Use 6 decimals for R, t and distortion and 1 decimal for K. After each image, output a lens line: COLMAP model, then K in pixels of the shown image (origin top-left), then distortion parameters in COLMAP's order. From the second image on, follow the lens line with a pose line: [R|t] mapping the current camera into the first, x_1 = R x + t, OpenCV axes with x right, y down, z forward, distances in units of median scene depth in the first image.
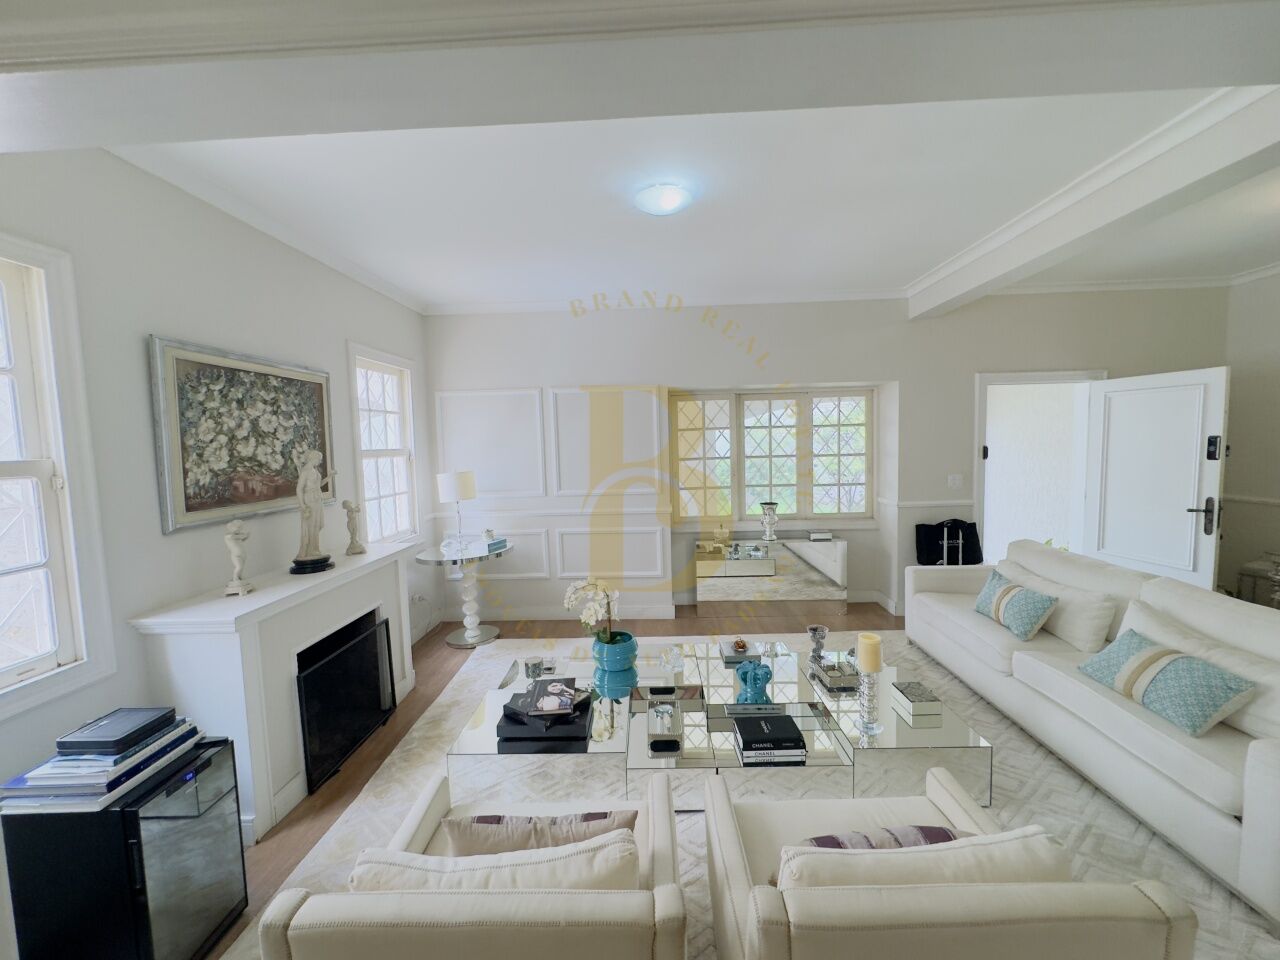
lens RADIAL K [[510.7, 0, 641.5], [0, 510.7, 478.4], [0, 0, 1]] dist [-0.004214, 0.000003]
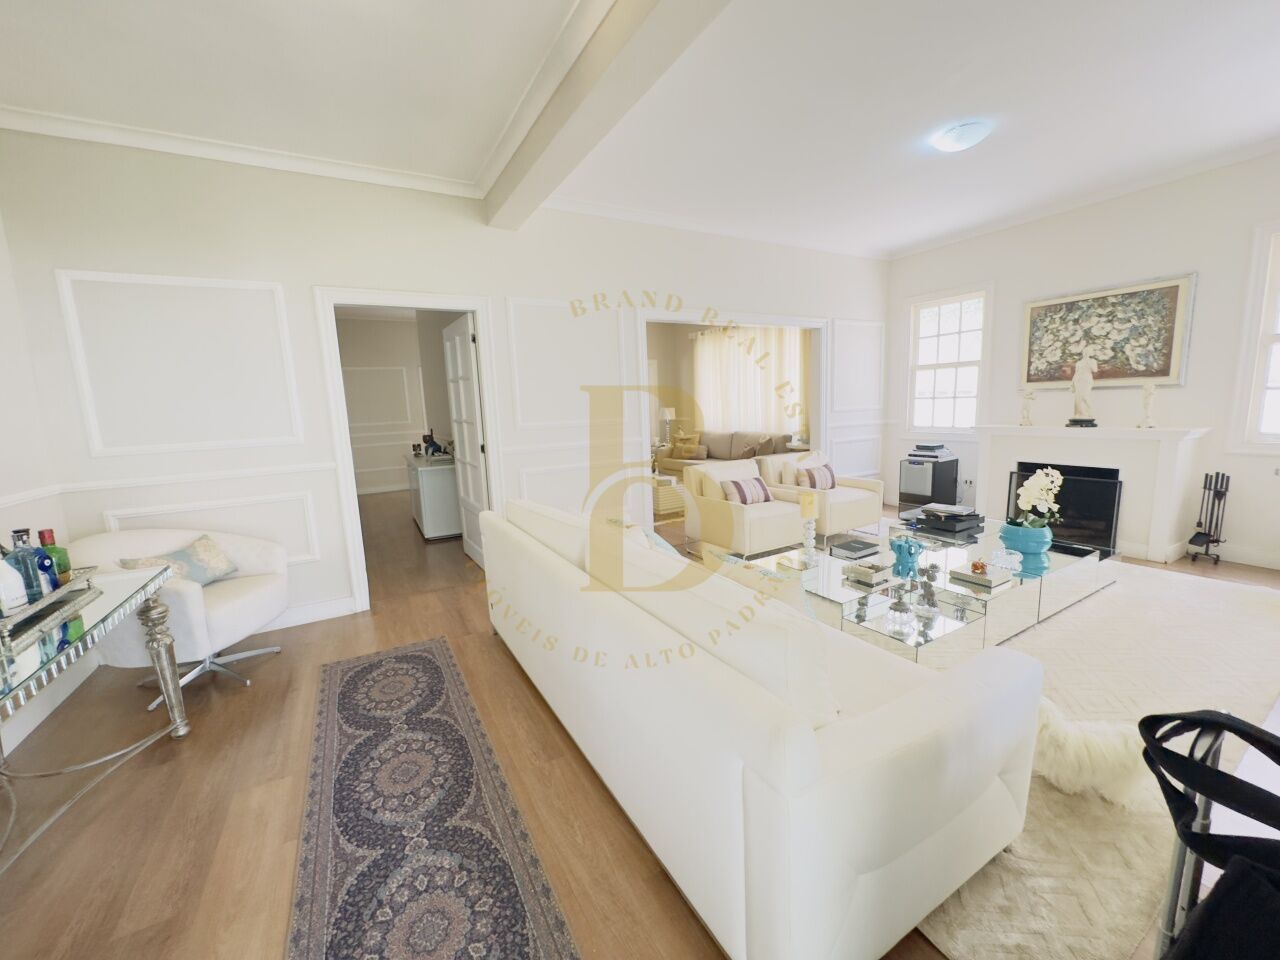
lens RADIAL K [[510.7, 0, 640.8], [0, 510.7, 479.6], [0, 0, 1]] dist [-0.004214, 0.000003]
pose [[-0.855527, 0.156832, -0.493435, 1.322968], [0.043897, 0.971560, 0.232688, -0.086588], [0.515895, 0.177411, -0.838080, 1.674764]]
